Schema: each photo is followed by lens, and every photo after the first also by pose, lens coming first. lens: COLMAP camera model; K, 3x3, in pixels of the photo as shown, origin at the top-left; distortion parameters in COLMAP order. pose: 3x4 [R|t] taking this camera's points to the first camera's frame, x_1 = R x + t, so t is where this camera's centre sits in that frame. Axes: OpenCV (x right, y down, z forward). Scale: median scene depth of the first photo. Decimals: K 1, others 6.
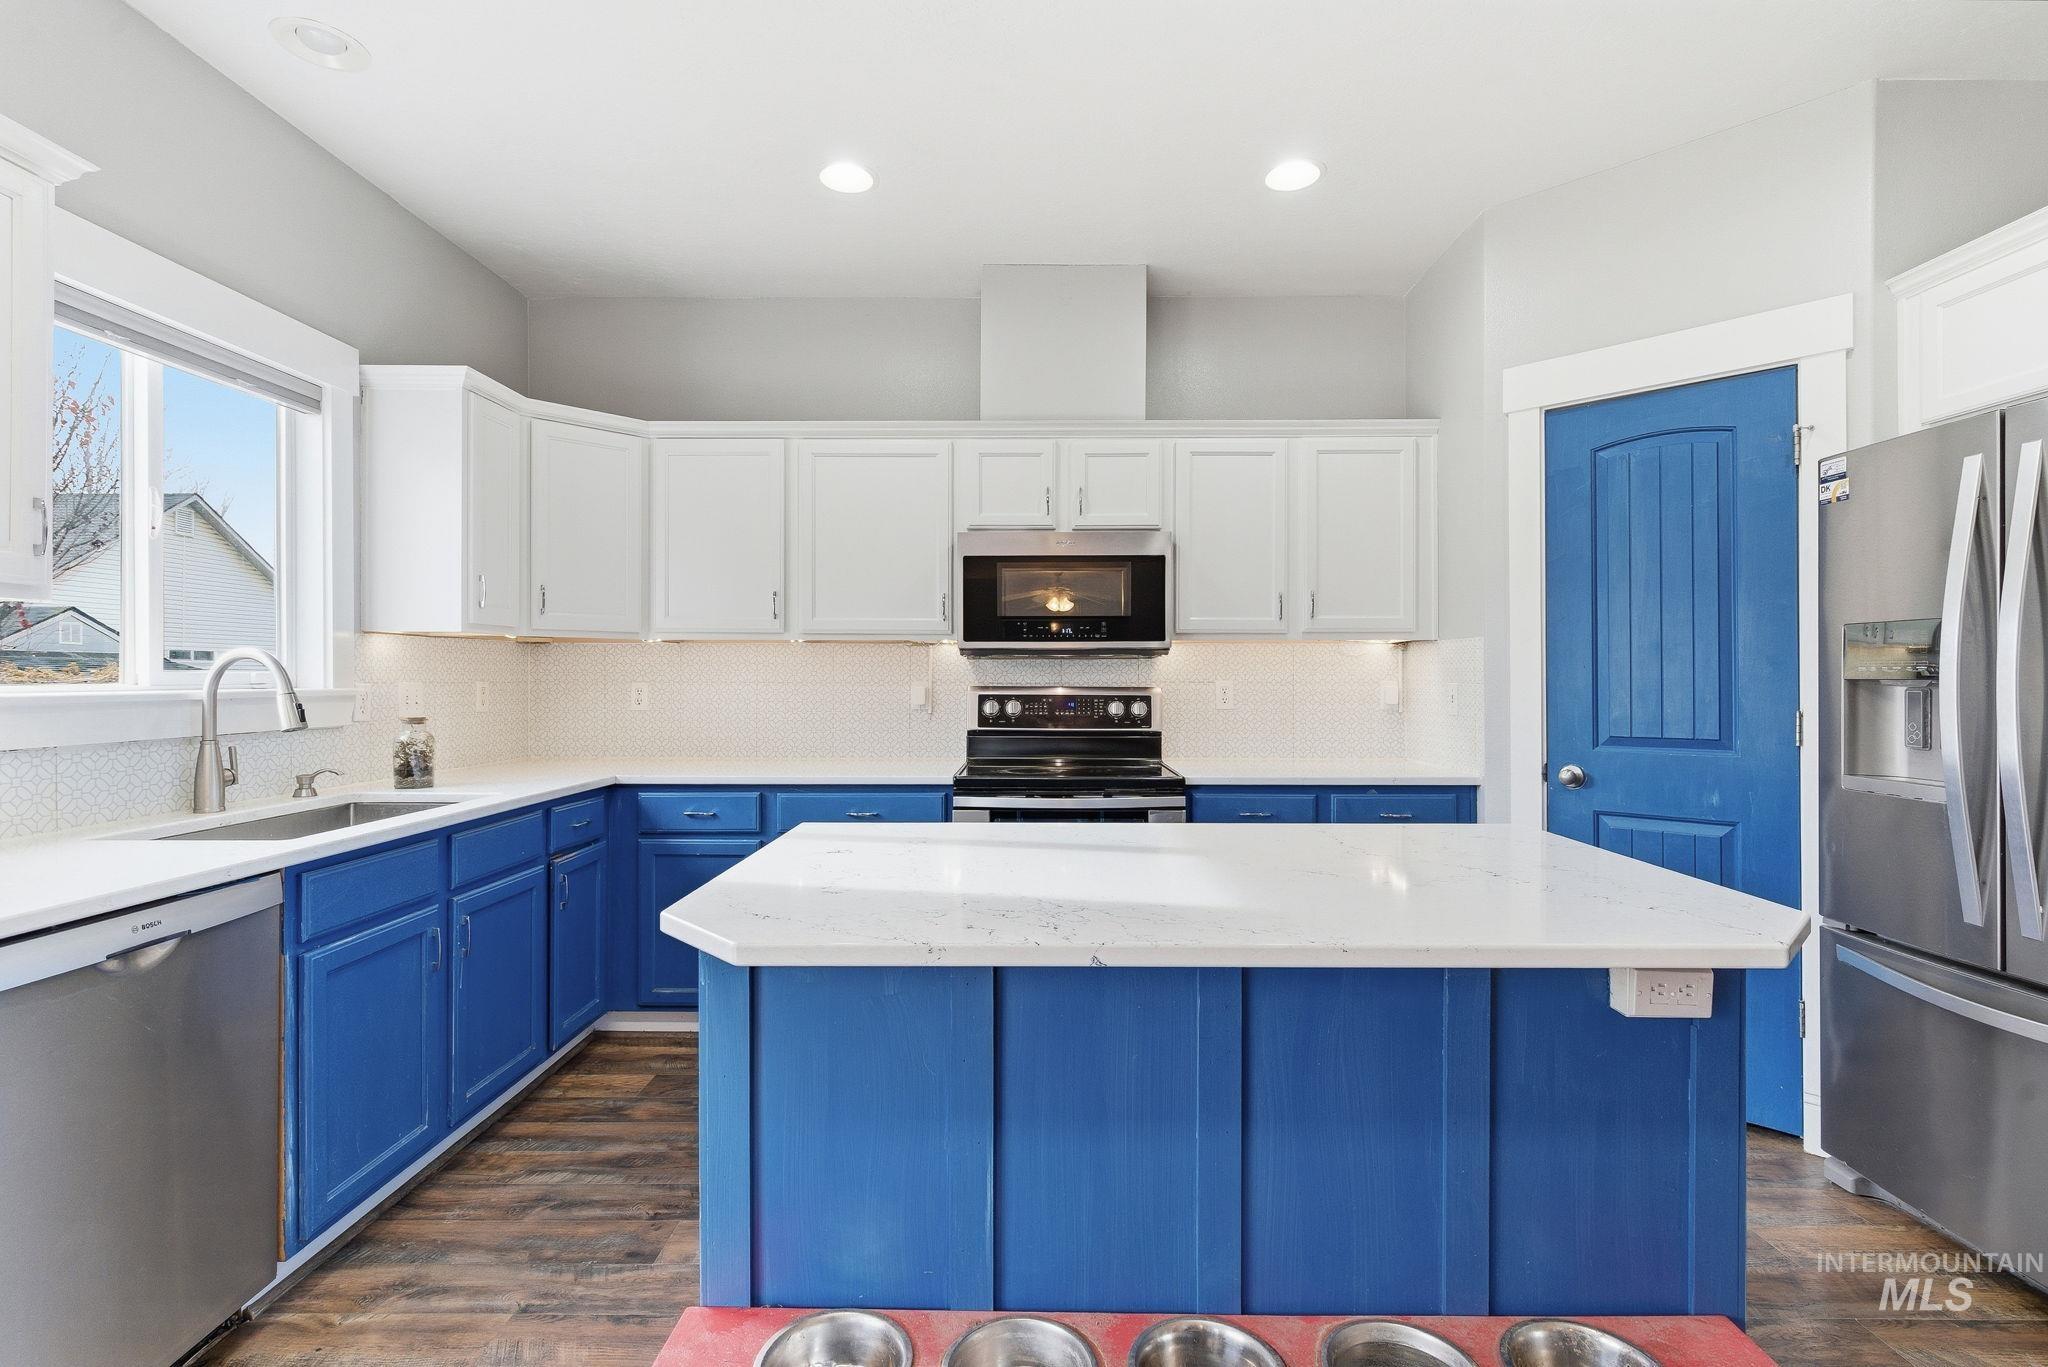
lens RADIAL K [[935.2, 0, 1025.8], [0, 935.2, 676.0], [0, 0, 1]] dist [0.004395, -0.002130]
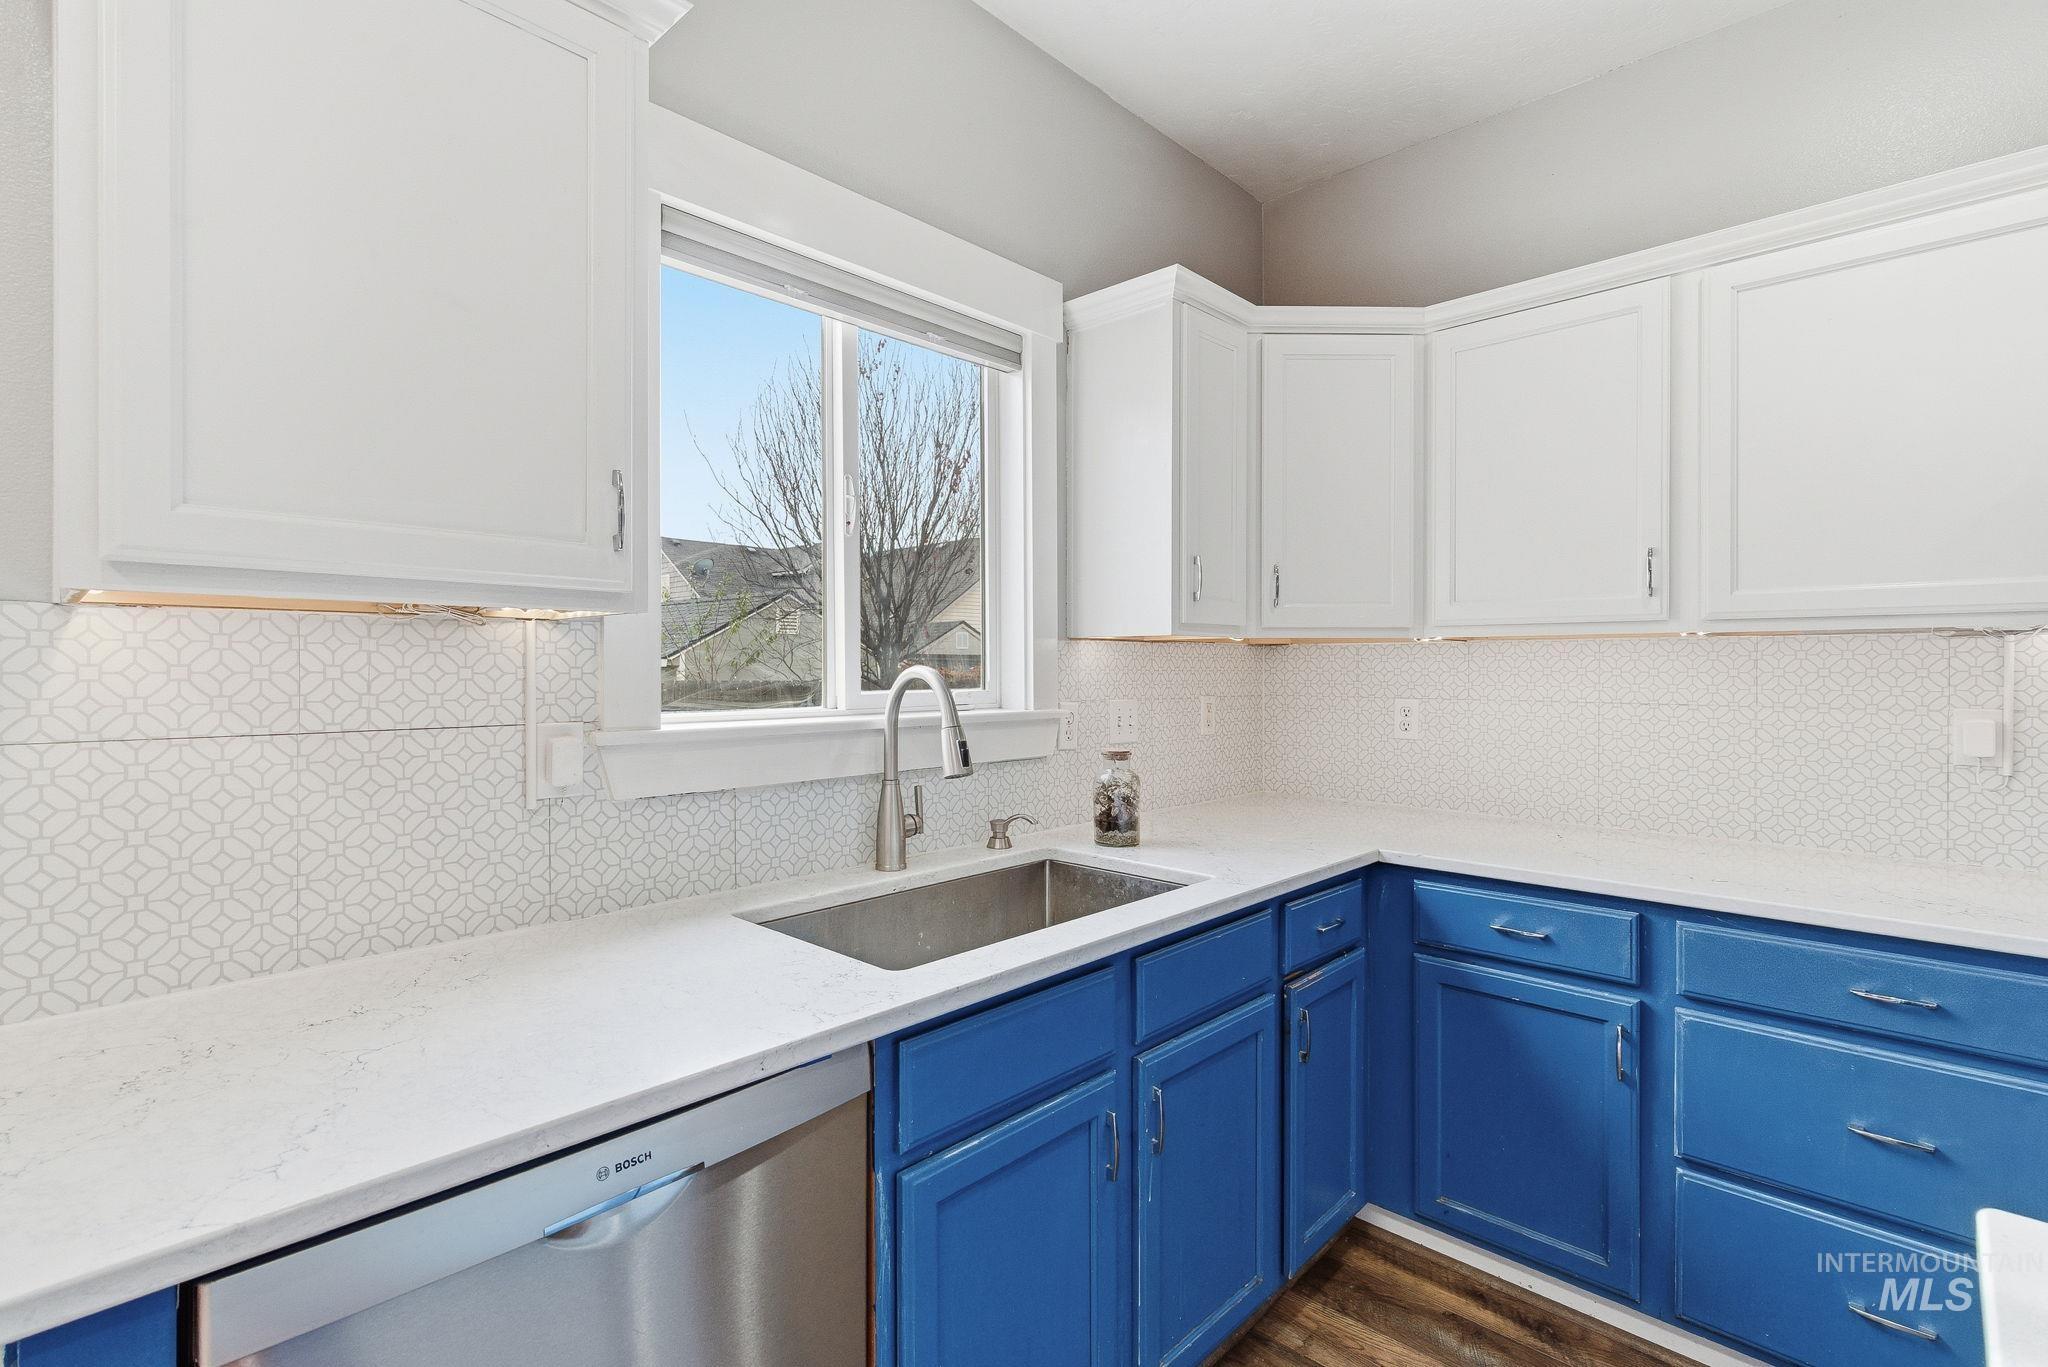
lens RADIAL K [[935.2, 0, 1030.6], [0, 935.2, 670.2], [0, 0, 1]] dist [0.004395, -0.002130]
pose [[0.733723, -0.000501, -0.679448, -0.173937], [0.000931, 1.000000, 0.000268, -0.018323], [0.679448, -0.000829, 0.733723, 0.359129]]
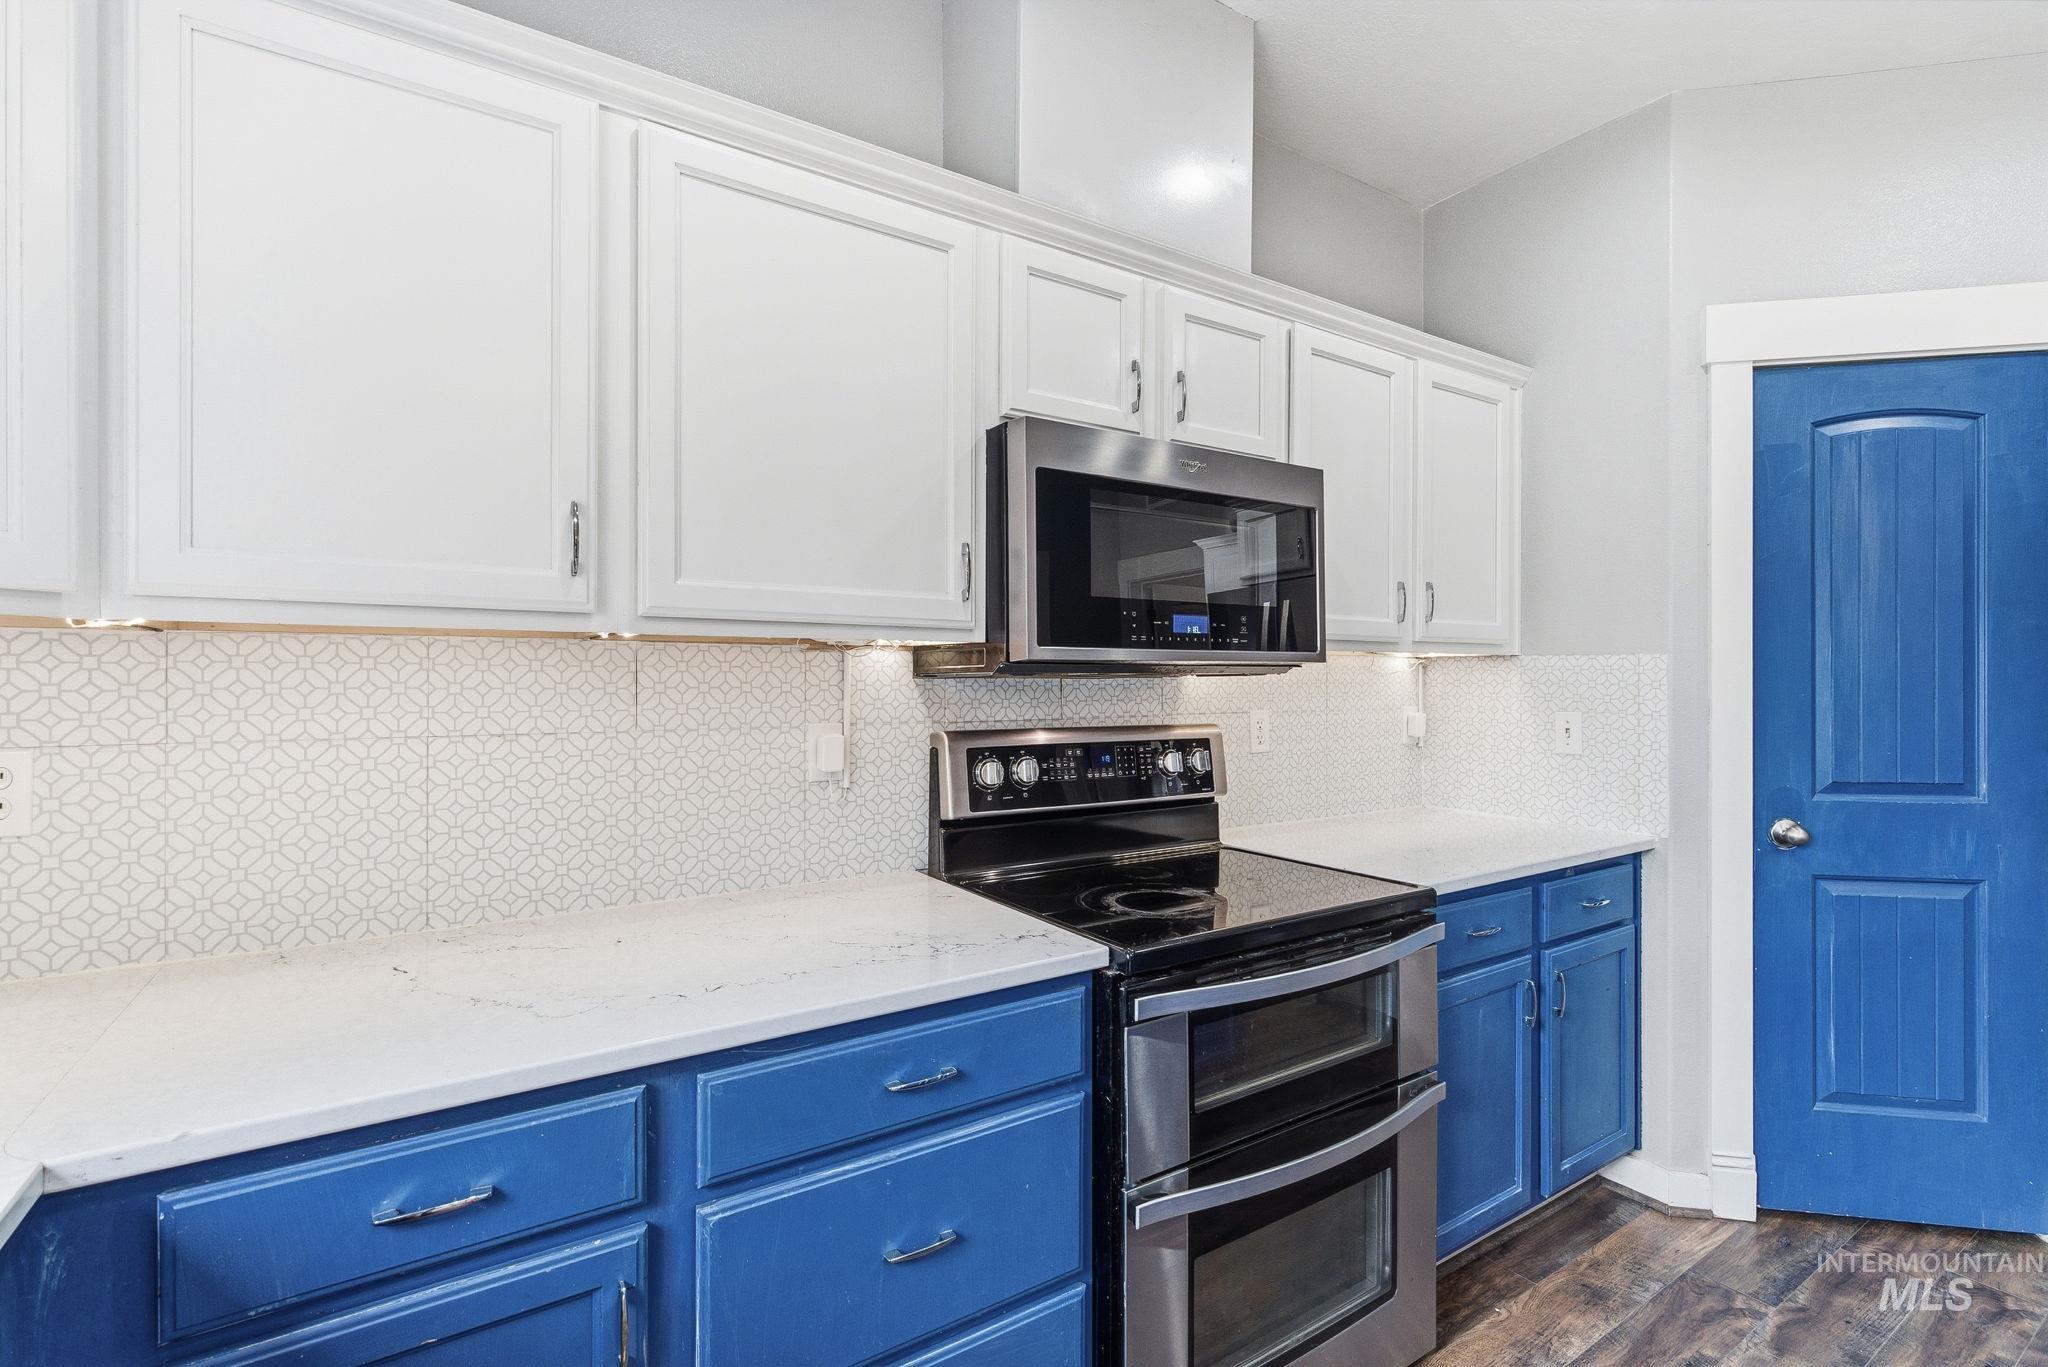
lens RADIAL K [[935.2, 0, 1024.9], [0, 935.2, 678.8], [0, 0, 1]] dist [0.004395, -0.002130]
pose [[0.829223, -0.000872, 0.558918, -0.361481], [-0.001514, 0.999992, 0.003806, -0.023459], [-0.558917, -0.004002, 0.829214, 0.648453]]
